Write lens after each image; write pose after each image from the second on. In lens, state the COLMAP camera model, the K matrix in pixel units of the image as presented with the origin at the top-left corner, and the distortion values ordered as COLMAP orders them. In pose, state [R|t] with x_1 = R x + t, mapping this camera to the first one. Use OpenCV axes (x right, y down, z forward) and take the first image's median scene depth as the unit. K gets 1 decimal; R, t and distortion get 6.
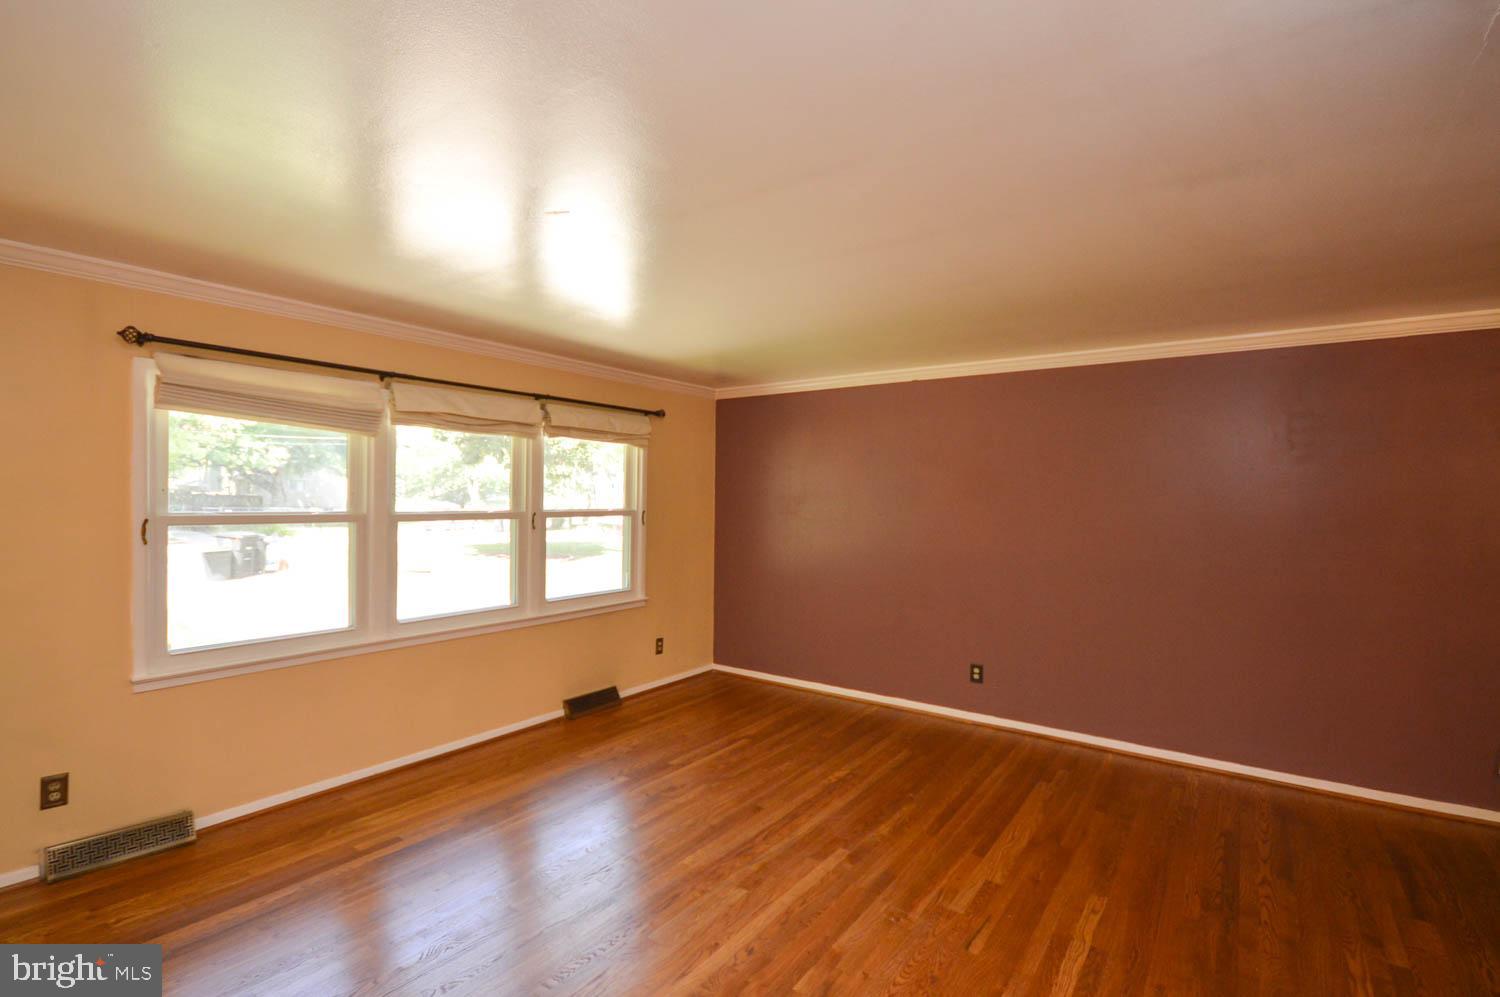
lens RADIAL K [[685.5, 0, 738.9], [0, 685.5, 506.3], [0, 0, 1]] dist [-0.002510, -0.005675]
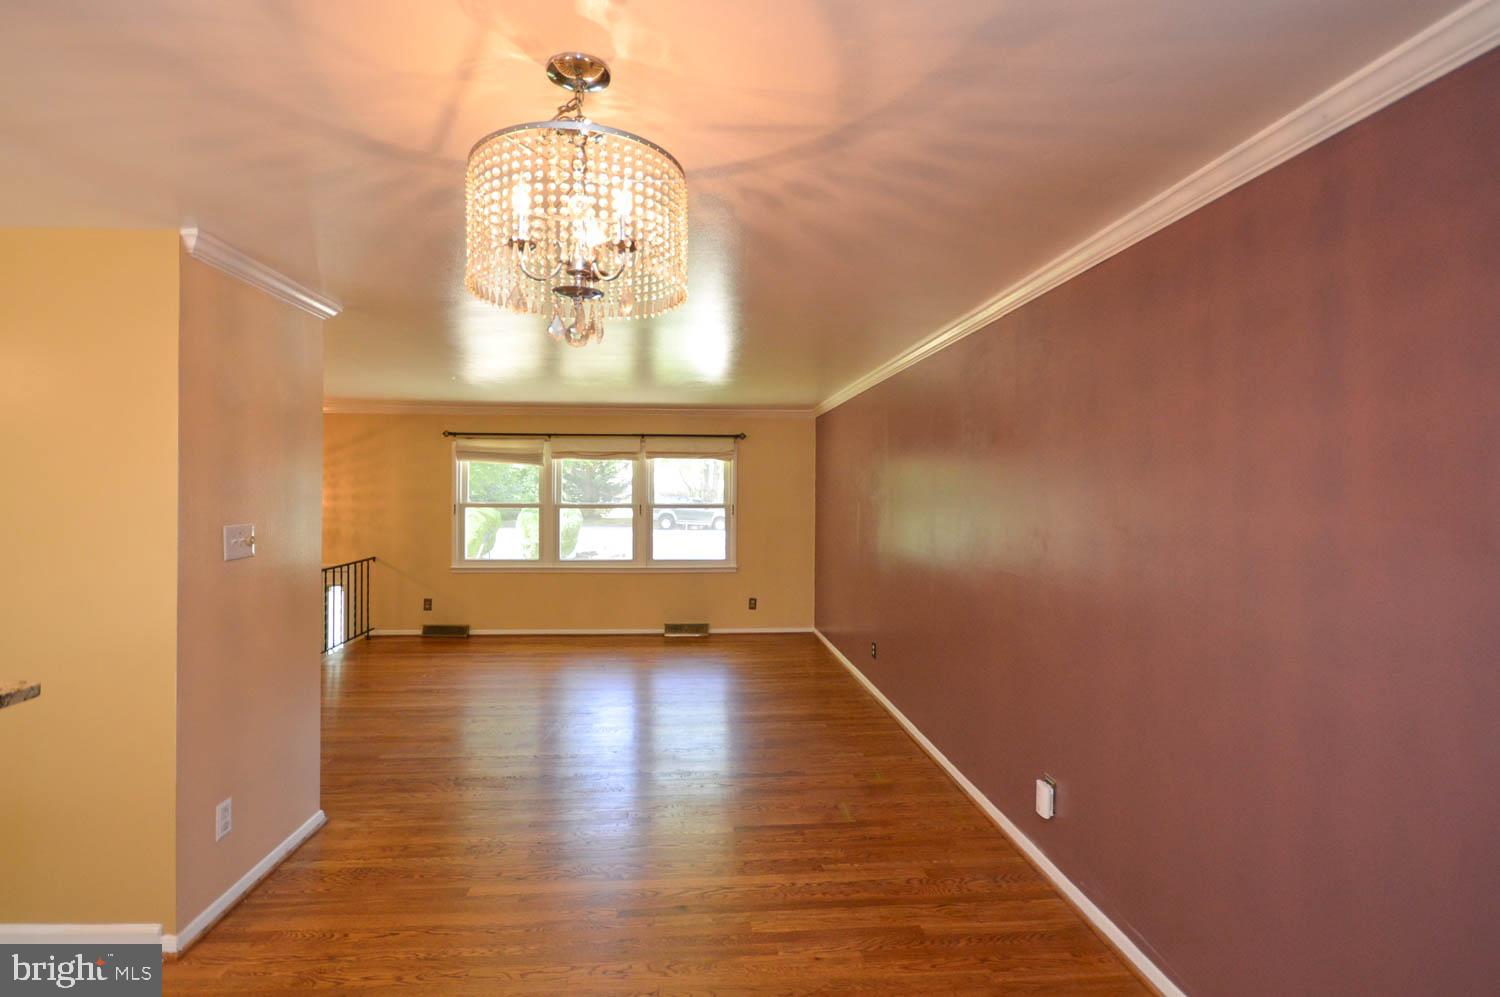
lens RADIAL K [[685.5, 0, 715.3], [0, 685.5, 492.0], [0, 0, 1]] dist [-0.002510, -0.005675]
pose [[0.647264, -0.000246, -0.762266, 1.087980], [-0.009243, 0.999924, -0.008172, -0.010295], [0.762210, 0.012335, 0.647213, 0.058051]]
